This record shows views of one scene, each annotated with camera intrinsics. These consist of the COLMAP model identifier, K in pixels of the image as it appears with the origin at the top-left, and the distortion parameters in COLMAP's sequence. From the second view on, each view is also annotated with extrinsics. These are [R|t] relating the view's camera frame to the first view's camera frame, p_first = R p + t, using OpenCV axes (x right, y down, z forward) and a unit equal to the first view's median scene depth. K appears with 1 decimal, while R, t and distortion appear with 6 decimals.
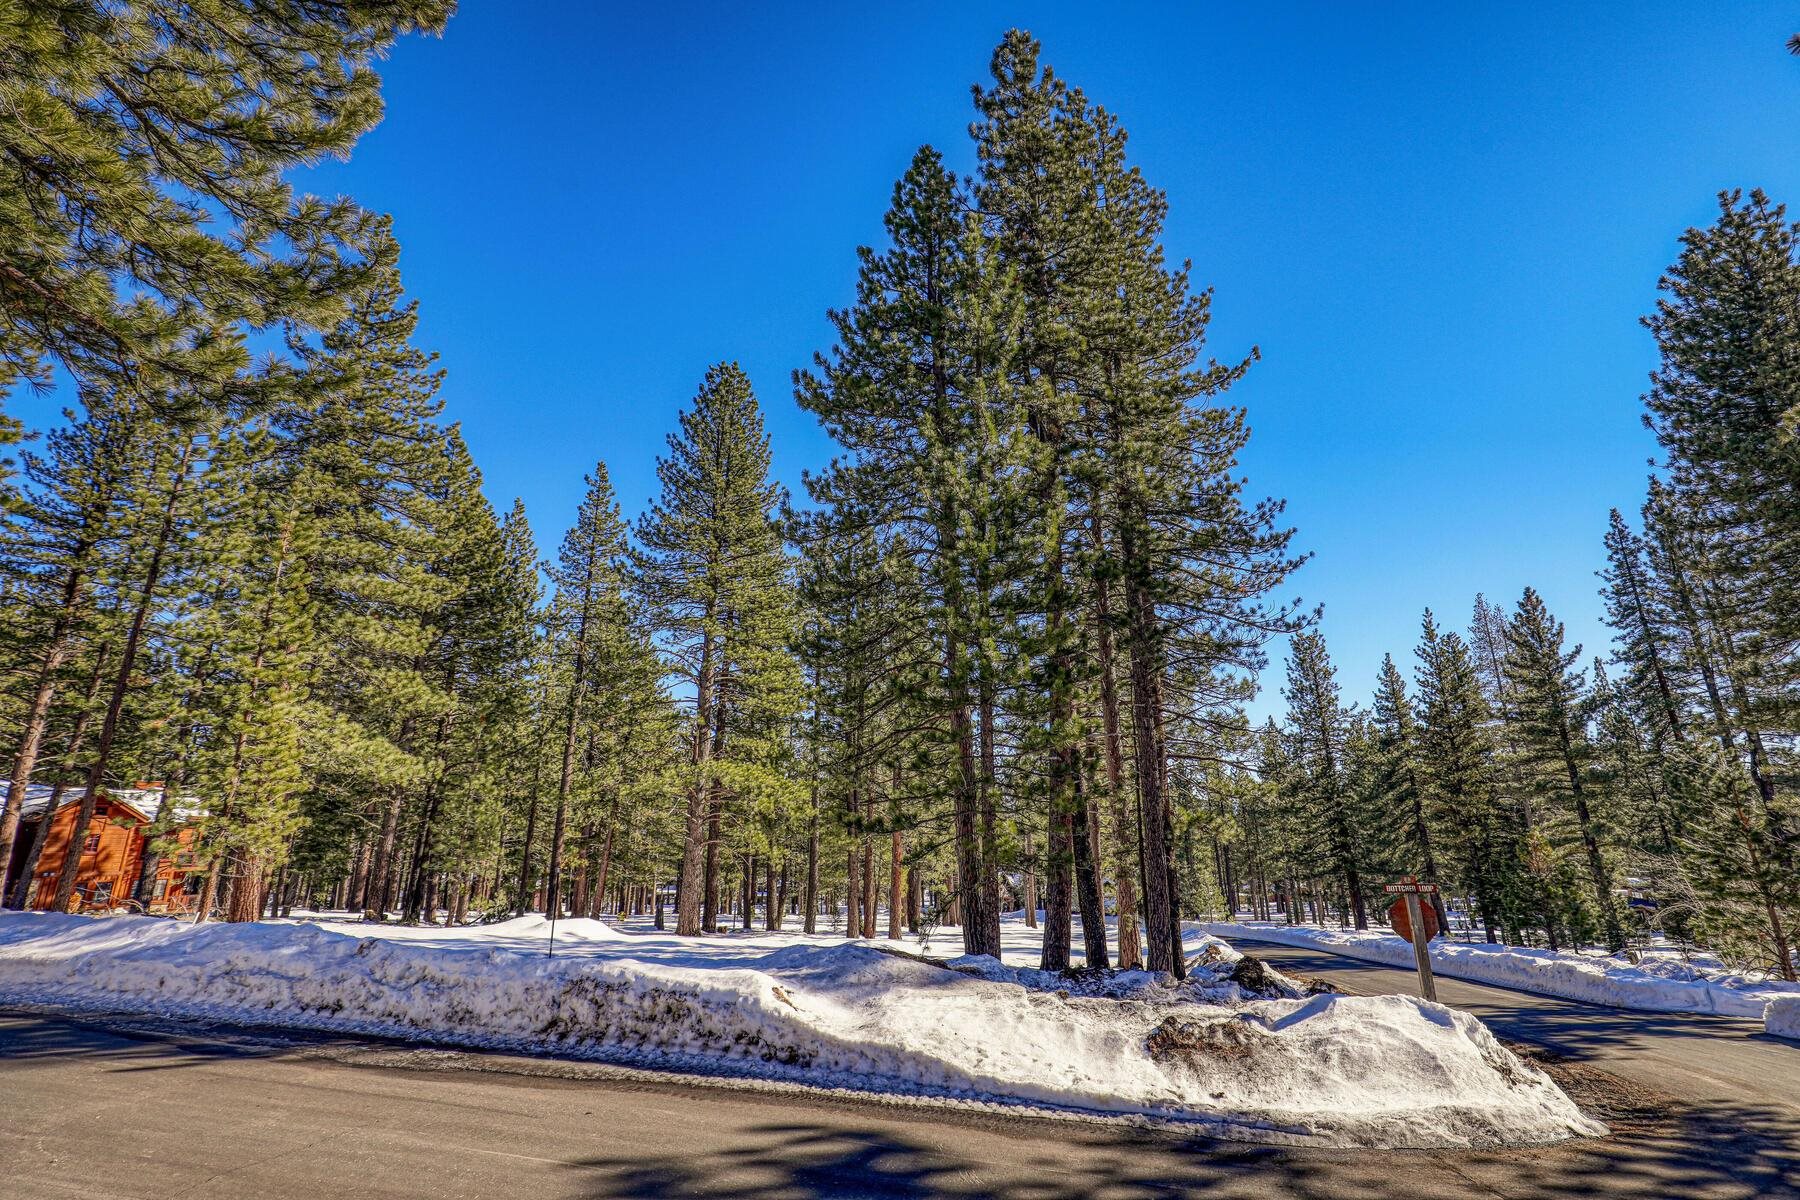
lens RADIAL K [[826.3, 0, 913.4], [0, 826.3, 593.8], [0, 0, 1]] dist [-0.000561, -0.000227]
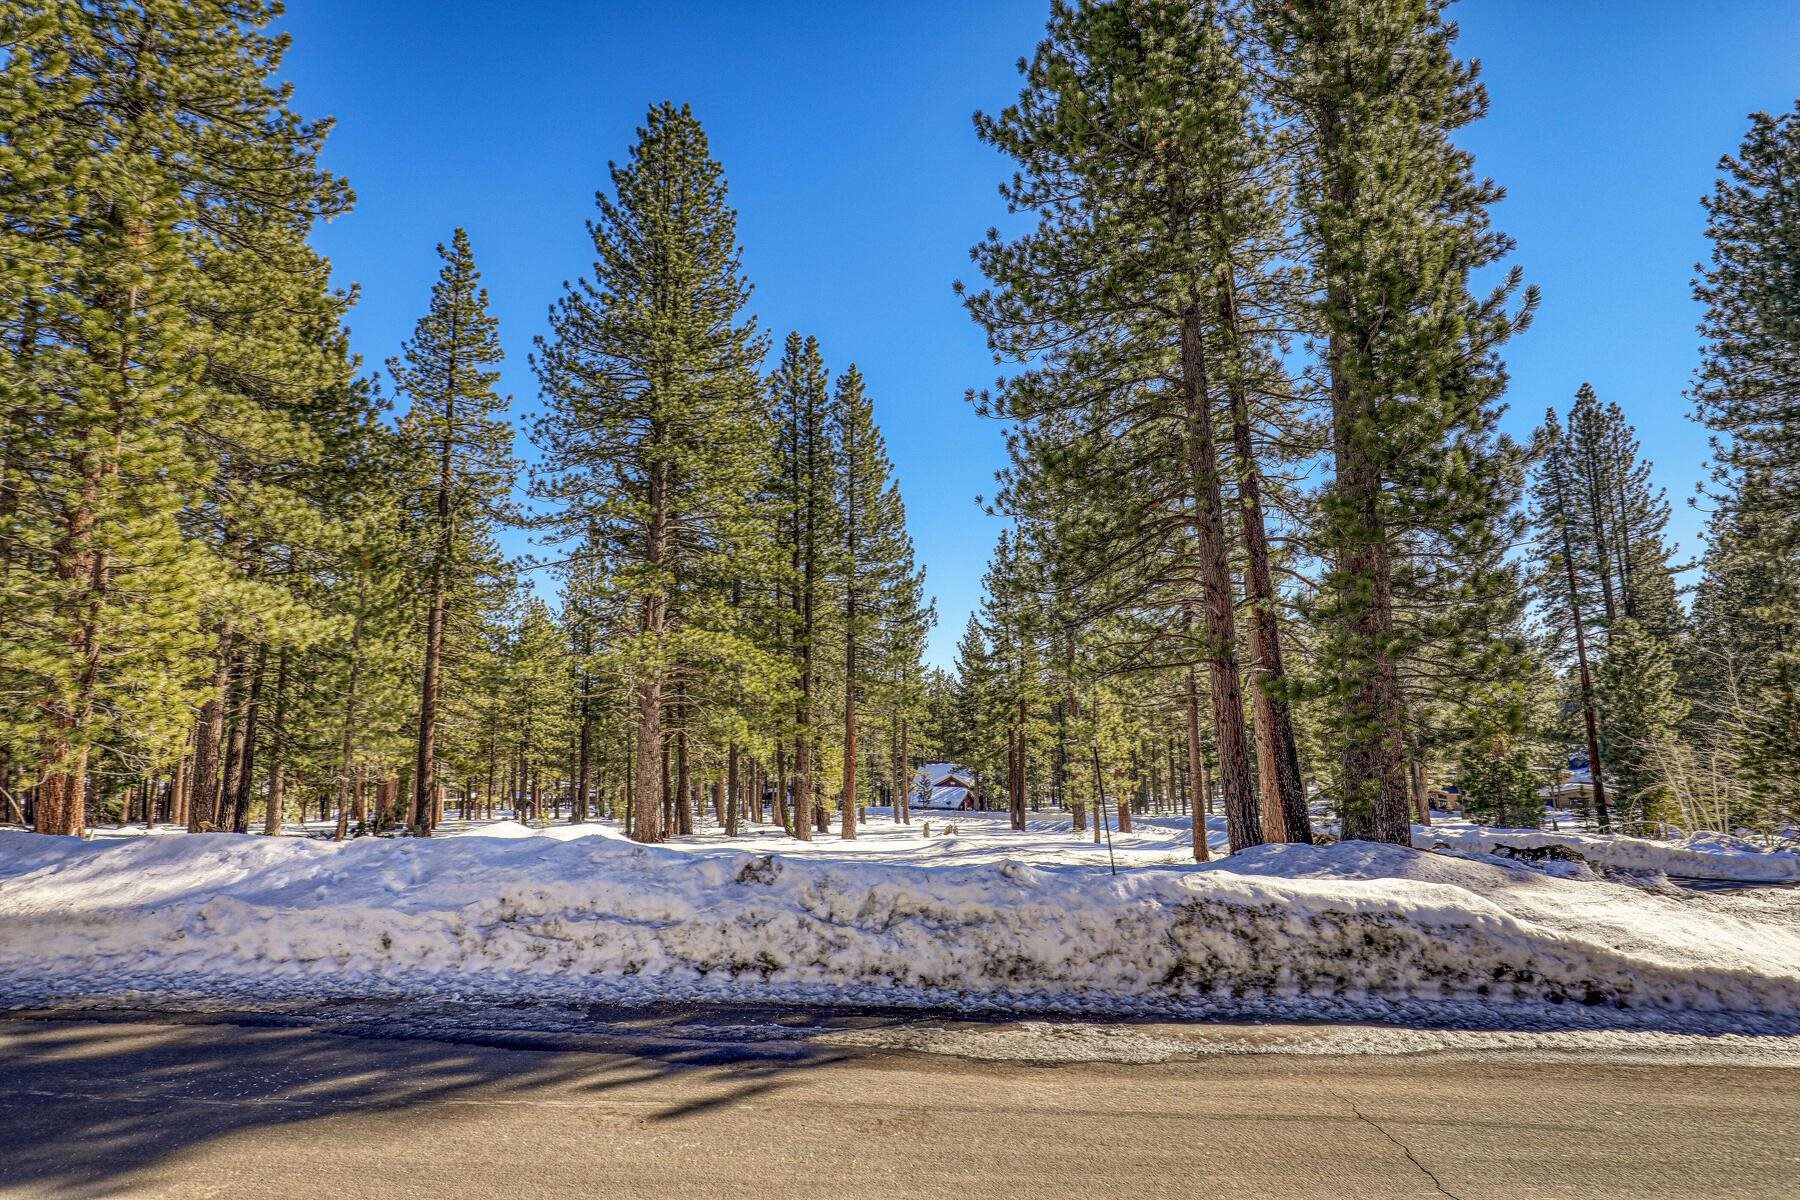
lens RADIAL K [[910.7, 0, 897.6], [0, 910.7, 603.3], [0, 0, 1]] dist [-0.001042, -0.000584]
pose [[0.971896, 0.031046, 0.233355, -0.799993], [-0.064128, 0.988693, 0.135546, 0.151804], [-0.226508, -0.146702, 0.962898, 0.397367]]
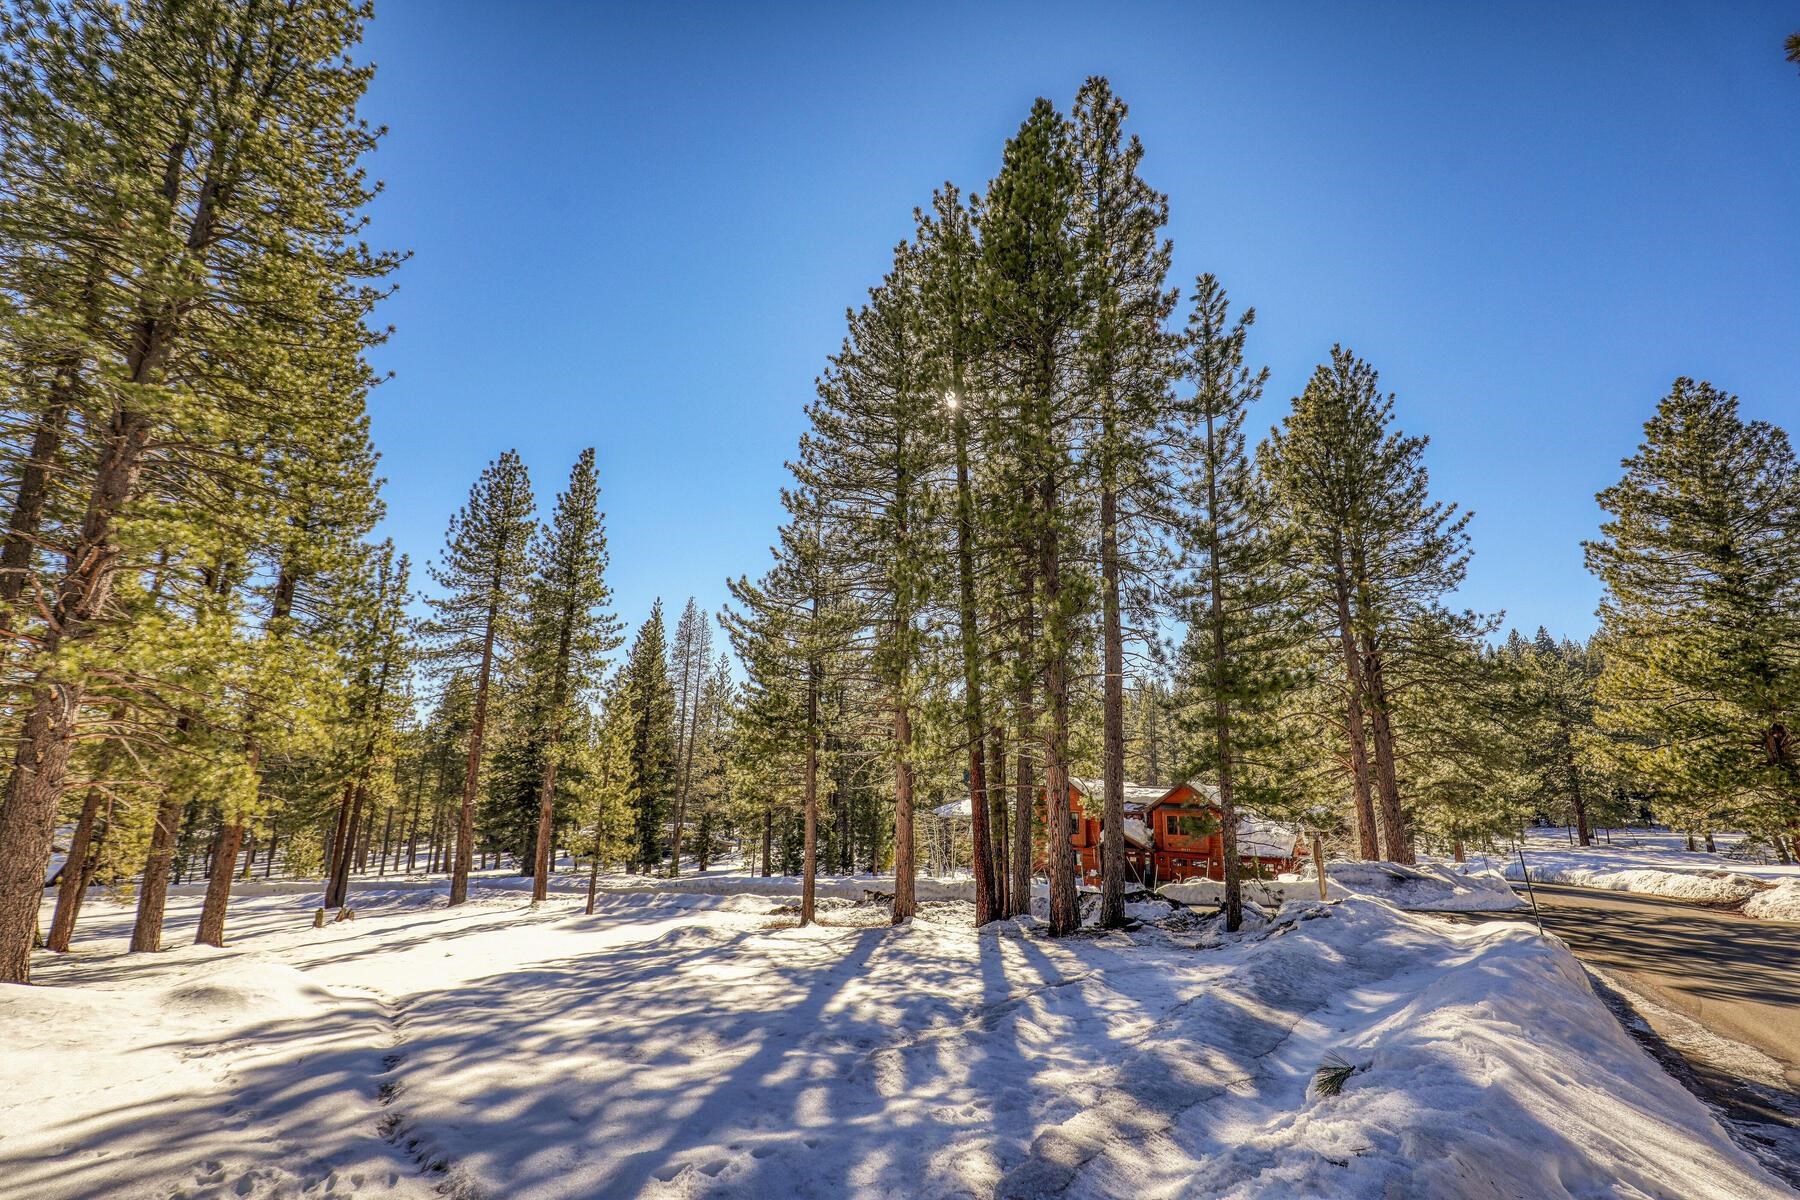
lens RADIAL K [[809.3, 0, 898.1], [0, 809.3, 603.4], [0, 0, 1]] dist [-0.001774, 0.000154]
pose [[0.359192, 0.229679, 0.904560, -1.723290], [-0.290396, 0.948634, -0.125556, 0.422534], [-0.886934, -0.217582, 0.407439, 1.414869]]
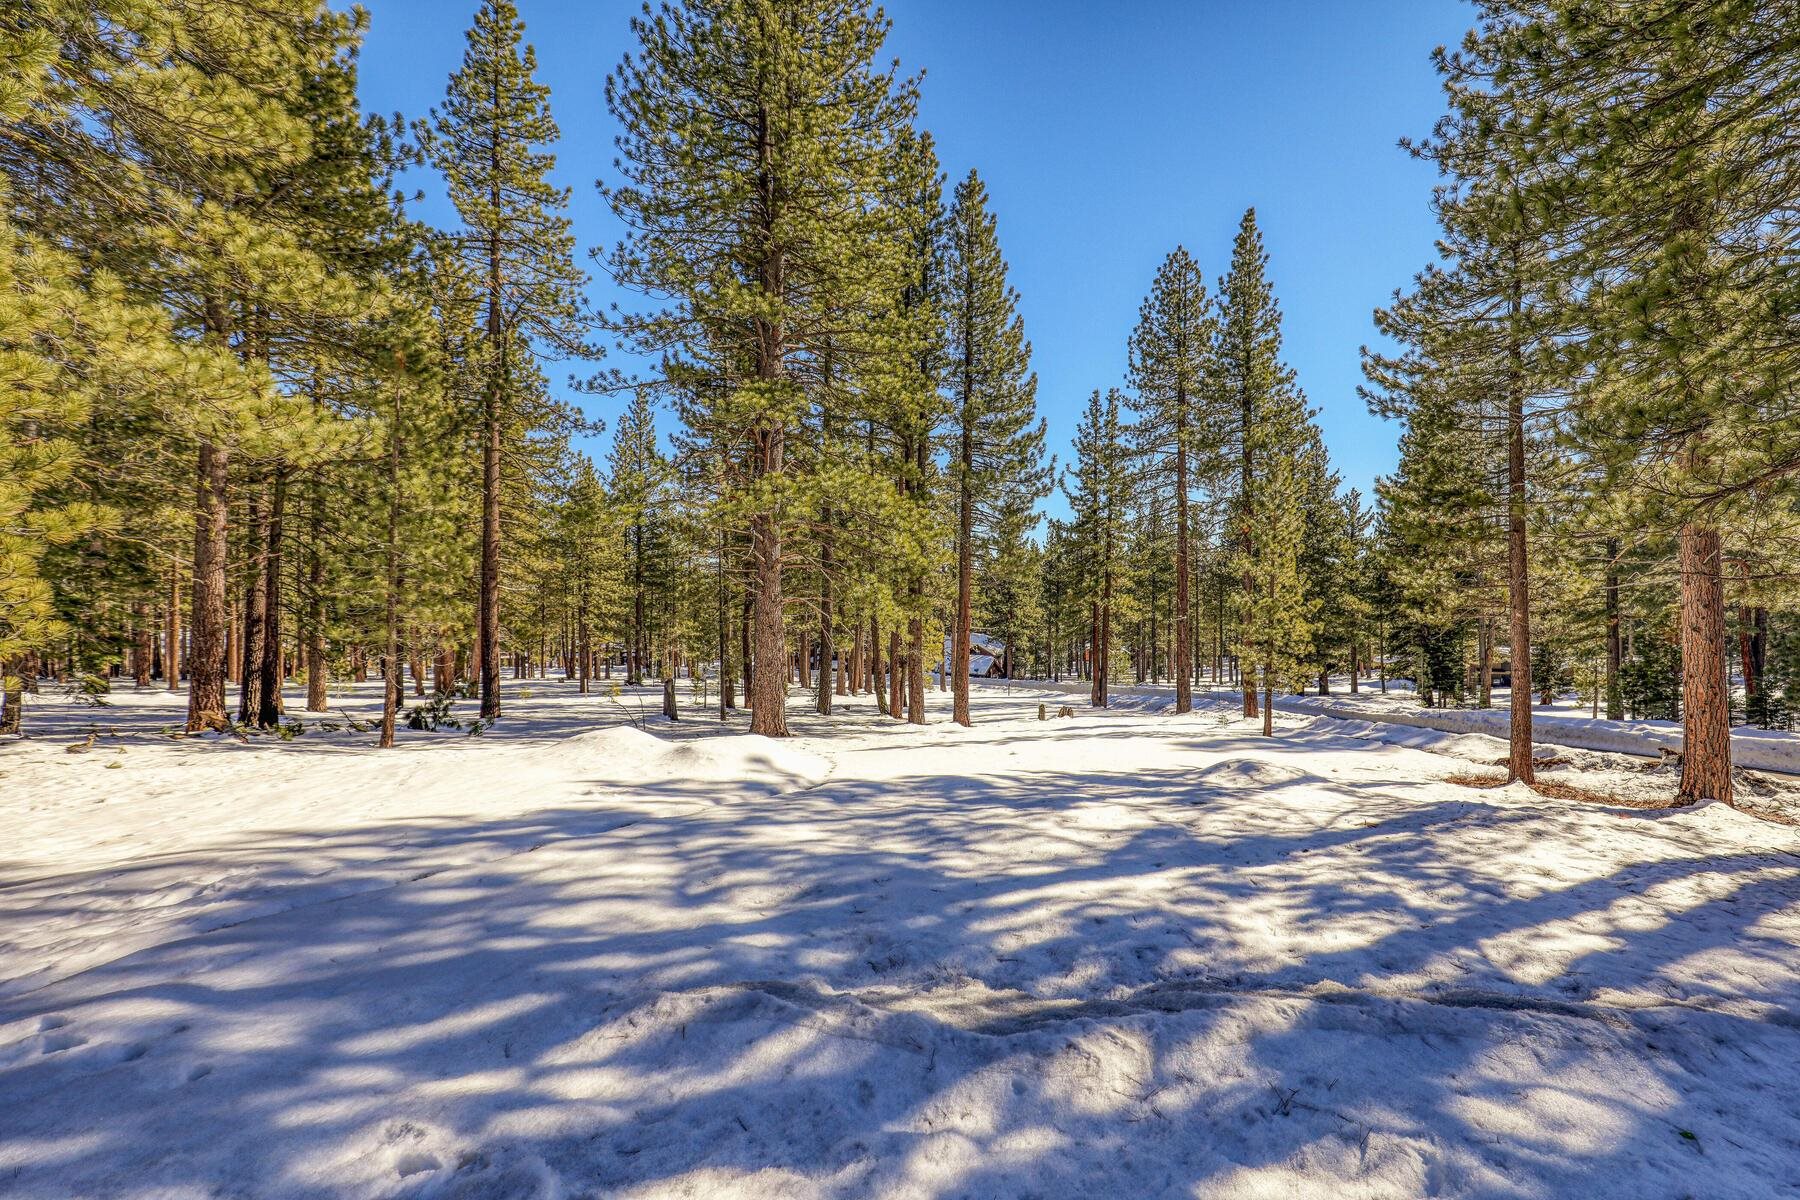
lens RADIAL K [[809.3, 0, 898.1], [0, 809.3, 603.4], [0, 0, 1]] dist [-0.001774, 0.000154]
pose [[0.969790, 0.015000, 0.243480, -1.062600], [-0.083575, 0.958134, 0.273852, 0.407362], [-0.229179, -0.285928, 0.930442, 1.294980]]
